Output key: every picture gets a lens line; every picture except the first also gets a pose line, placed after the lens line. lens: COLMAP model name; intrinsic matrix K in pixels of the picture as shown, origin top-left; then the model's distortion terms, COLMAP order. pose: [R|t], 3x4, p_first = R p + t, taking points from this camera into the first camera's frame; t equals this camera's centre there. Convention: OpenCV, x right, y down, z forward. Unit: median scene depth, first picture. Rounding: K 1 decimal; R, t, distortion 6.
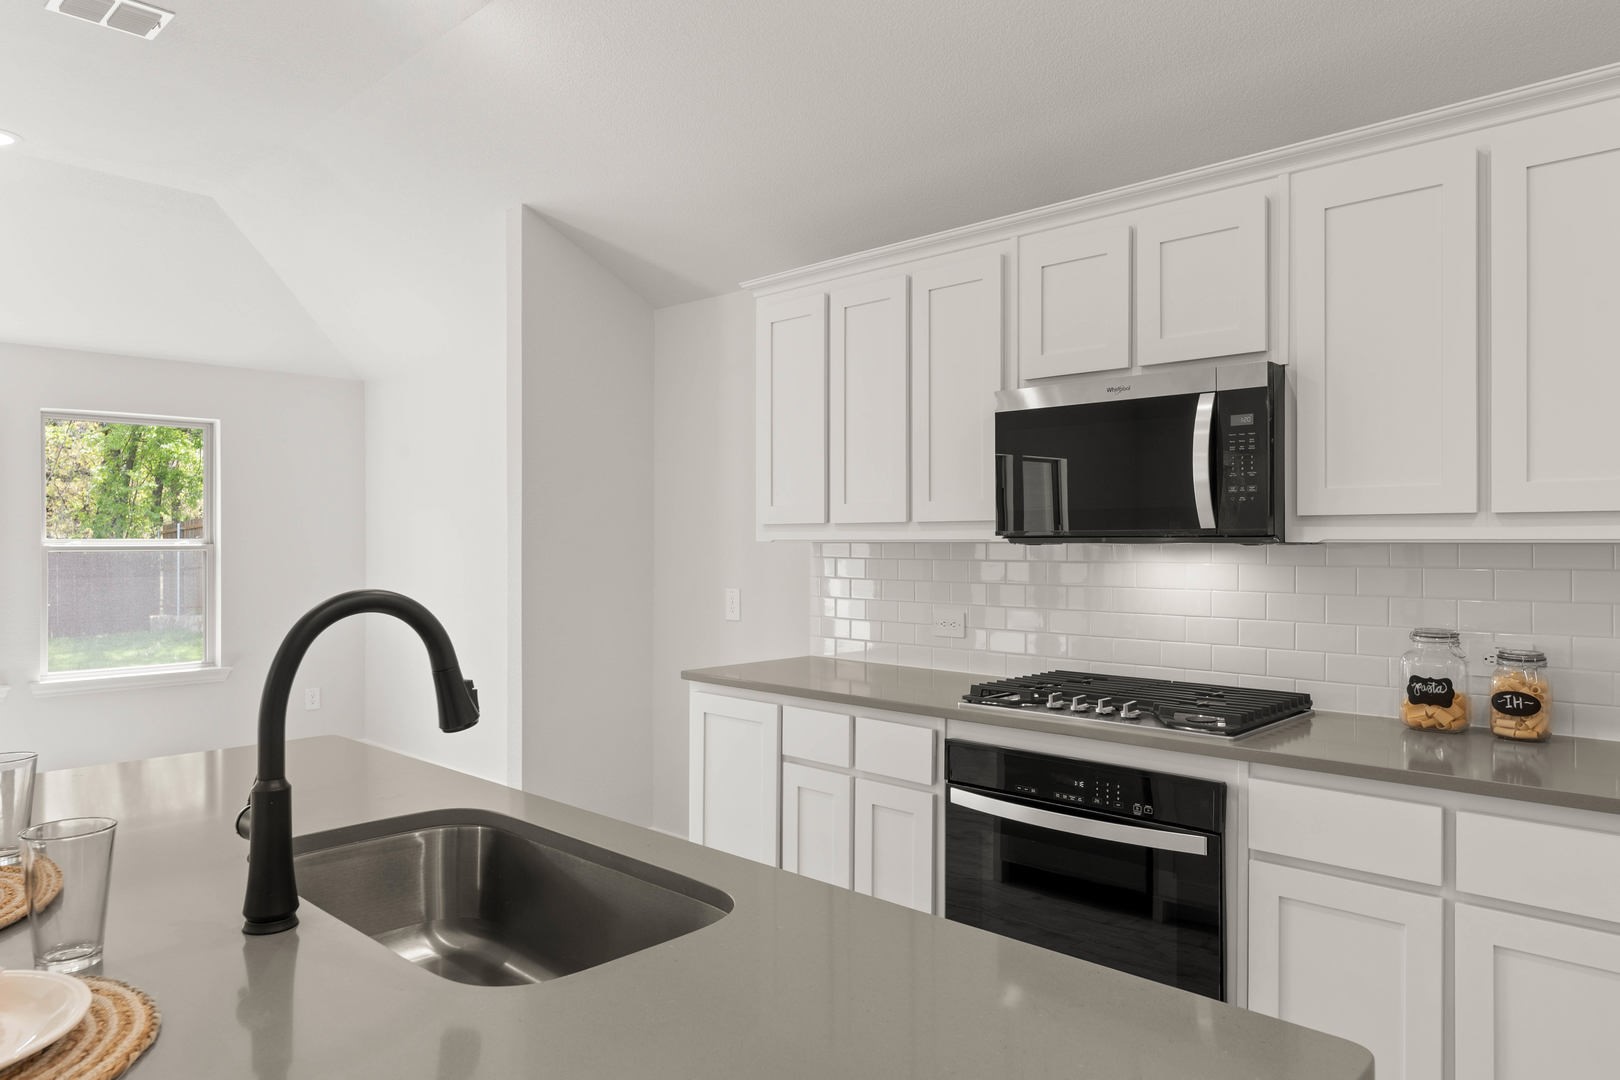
lens RADIAL K [[1102.2, 0, 762.7], [0, 1102.2, 536.0], [0, 0, 1]] dist [0.001460, -0.001083]
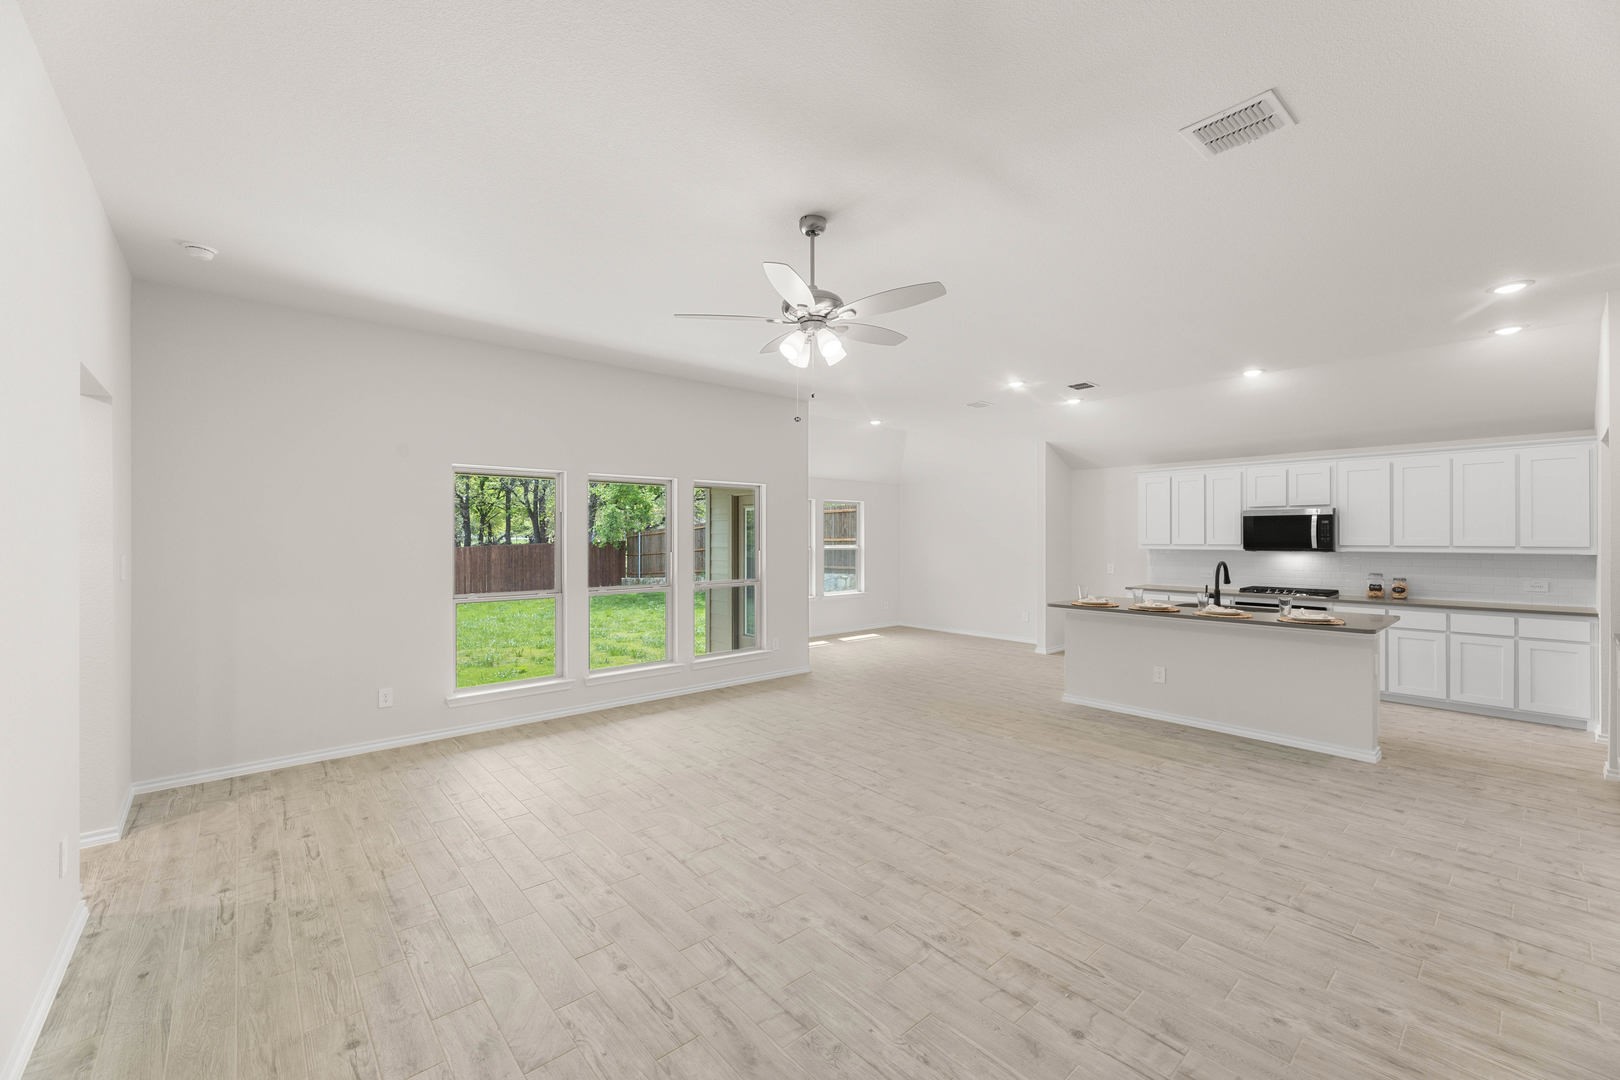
lens RADIAL K [[648.9, 0, 799.3], [0, 648.9, 535.3], [0, 0, 1]] dist [0.000742, -0.000217]
pose [[0.996179, 0.003851, -0.087252, -1.289142], [-0.004119, 0.999987, -0.002884, -0.039080], [0.087239, 0.003232, 0.996182, -1.561175]]
